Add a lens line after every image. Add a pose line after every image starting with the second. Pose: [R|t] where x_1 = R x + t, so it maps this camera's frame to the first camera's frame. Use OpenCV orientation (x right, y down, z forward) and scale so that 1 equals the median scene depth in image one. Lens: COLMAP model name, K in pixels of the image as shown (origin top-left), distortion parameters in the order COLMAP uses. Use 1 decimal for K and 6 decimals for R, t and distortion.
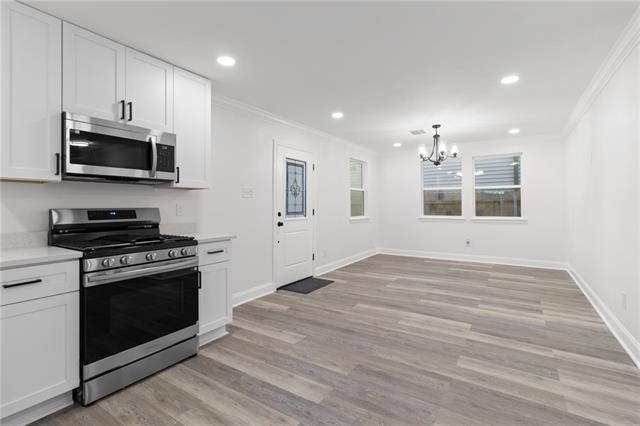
lens RADIAL K [[299.6, 0, 320.9], [0, 299.6, 208.6], [0, 0, 1]] dist [0.003221, 0.000385]
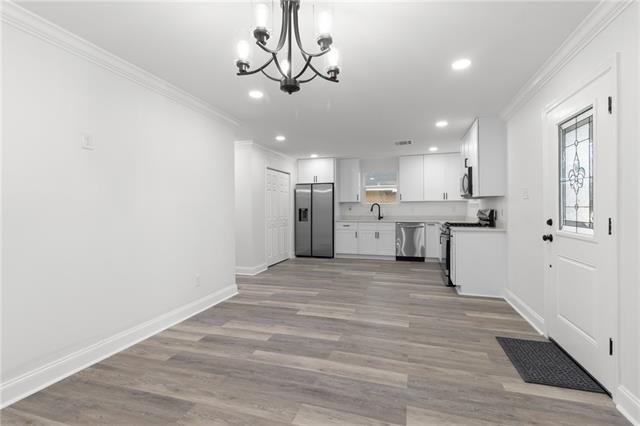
lens RADIAL K [[299.6, 0, 319.6], [0, 299.6, 210.2], [0, 0, 1]] dist [0.003221, 0.000385]
pose [[-0.961917, 0.013241, -0.273022, 0.649760], [0.009639, 0.999848, 0.014529, -0.026377], [0.273173, 0.011344, -0.961898, 1.913773]]
